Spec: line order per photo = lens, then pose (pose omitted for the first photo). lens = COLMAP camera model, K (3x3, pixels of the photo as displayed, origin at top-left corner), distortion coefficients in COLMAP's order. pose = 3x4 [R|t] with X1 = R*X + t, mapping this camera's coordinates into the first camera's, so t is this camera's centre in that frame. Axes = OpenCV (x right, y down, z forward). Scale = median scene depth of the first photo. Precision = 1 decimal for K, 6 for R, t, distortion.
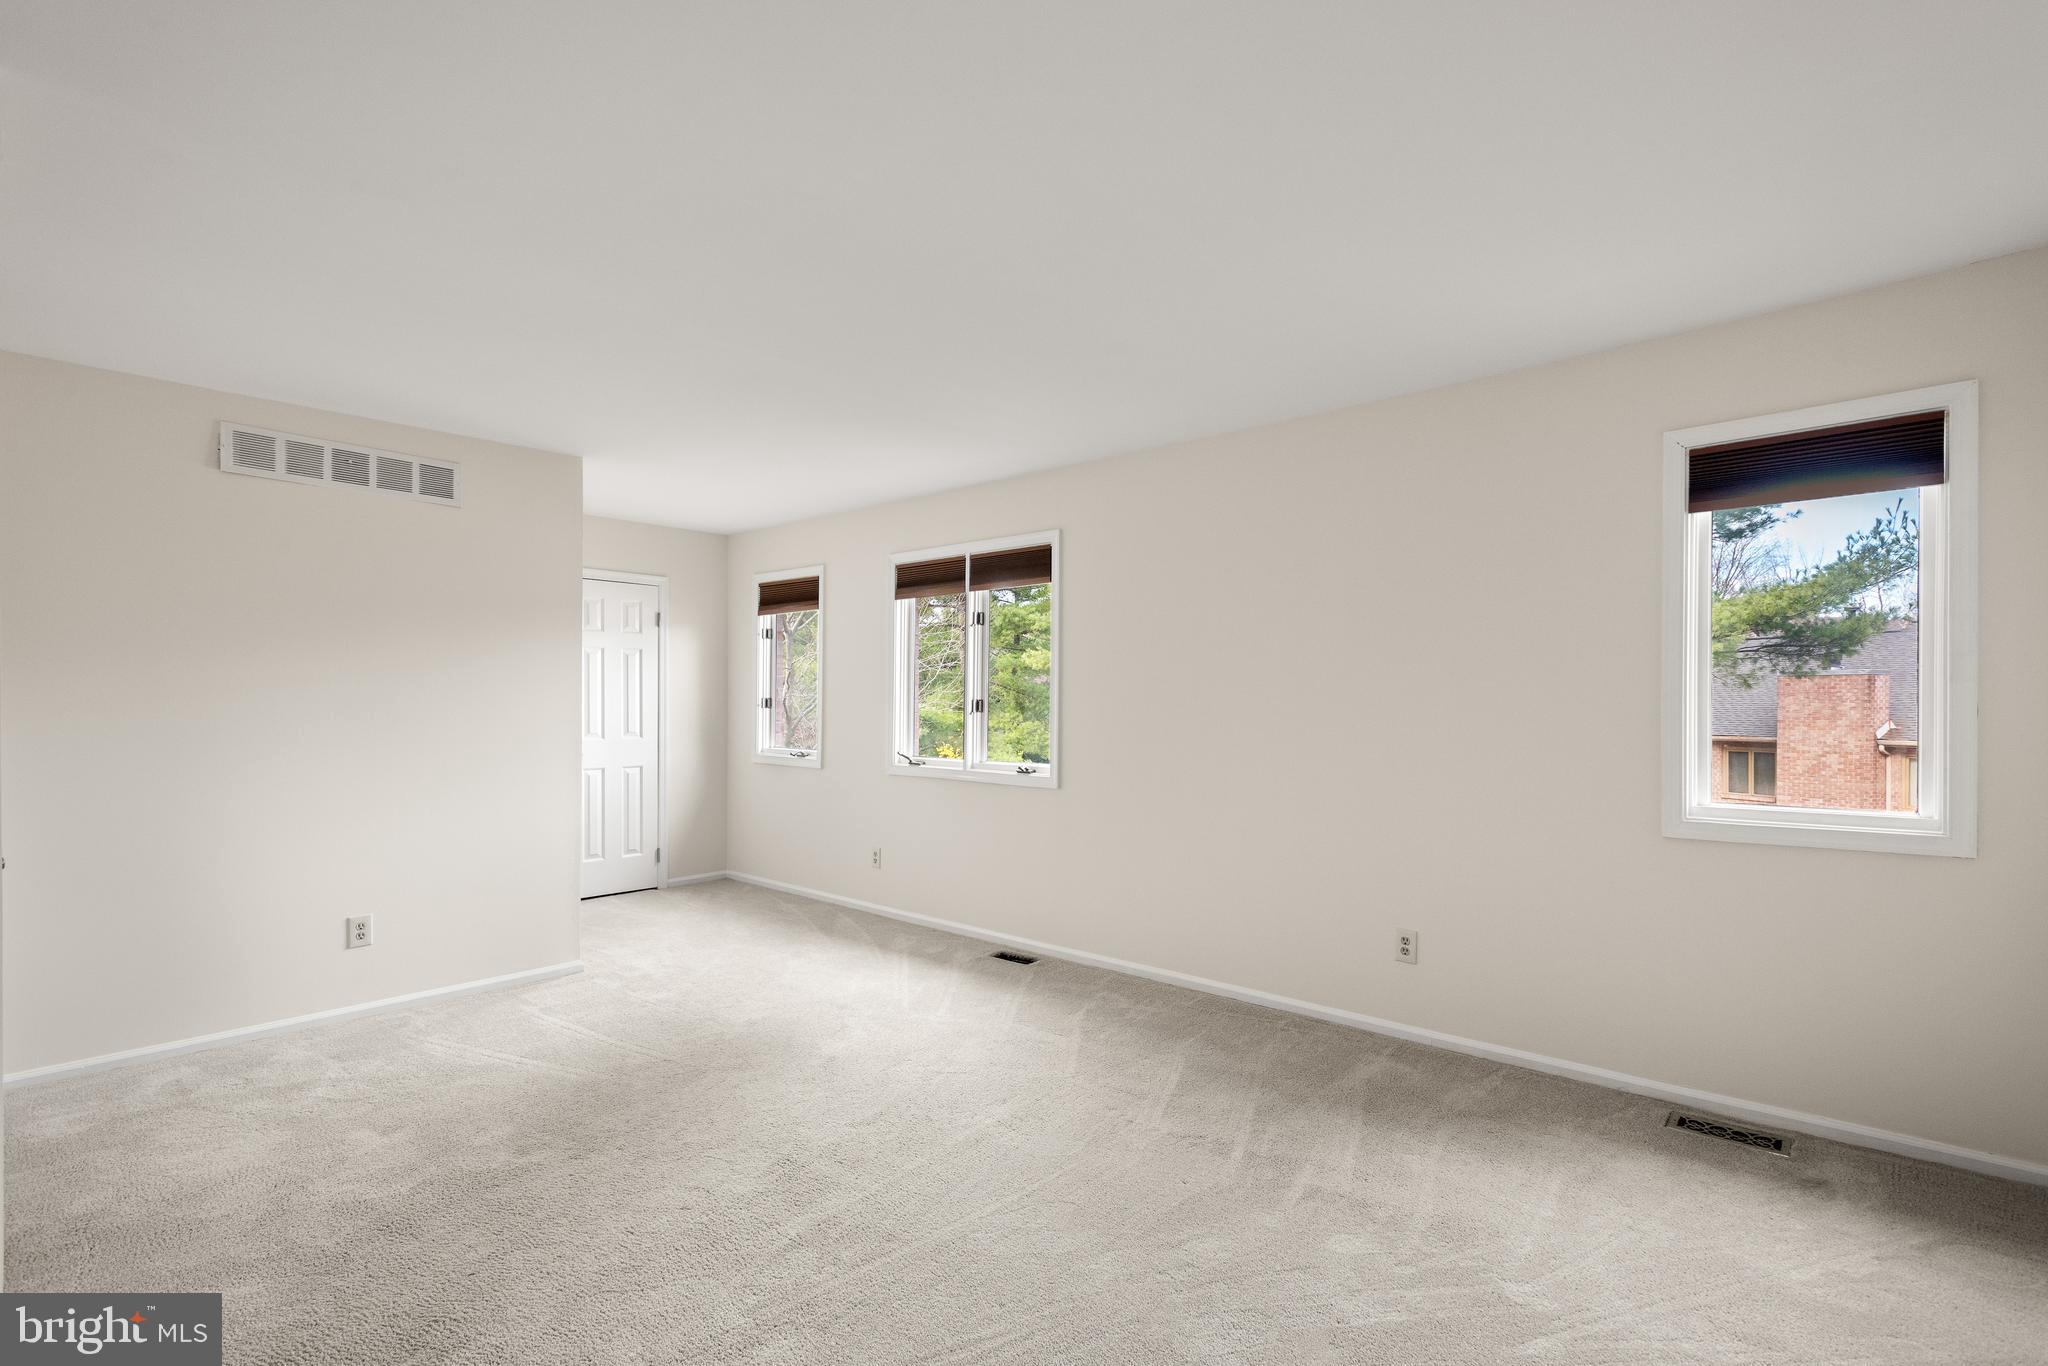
lens RADIAL K [[987.2, 0, 1038.5], [0, 987.2, 678.5], [0, 0, 1]] dist [0.000436, -0.000438]
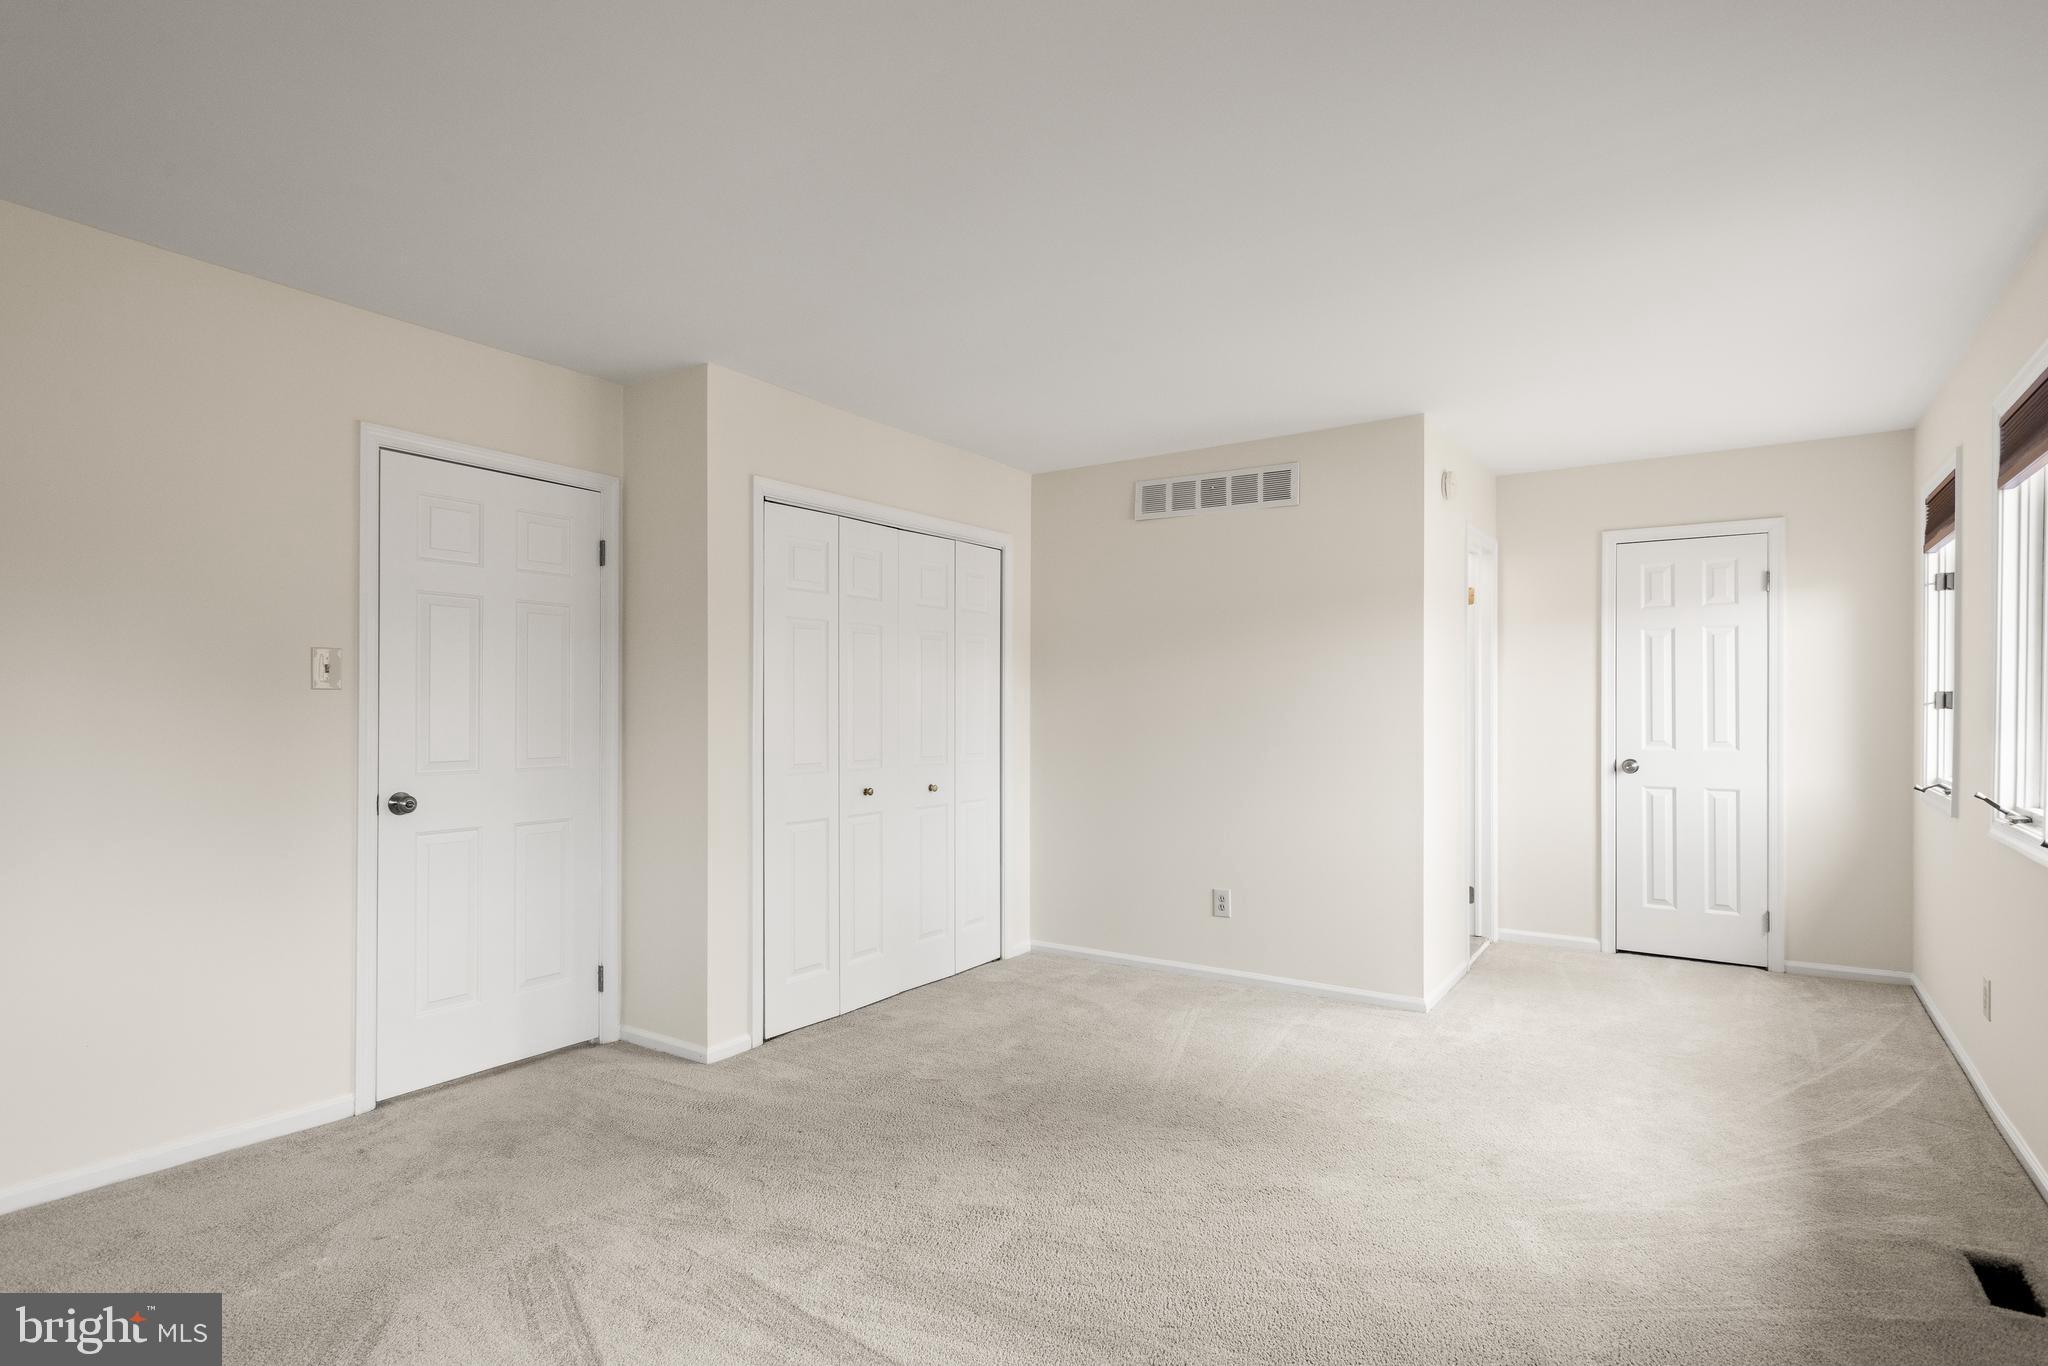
lens RADIAL K [[1041.8, 0, 1024.0], [0, 1041.8, 683.0], [0, 0, 1]] dist [-0.000986, -0.001009]
pose [[0.105699, -0.026949, -0.994033, 0.453271], [0.021026, 0.999470, -0.024861, 0.029863], [0.994176, -0.018273, 0.106209, 0.631420]]
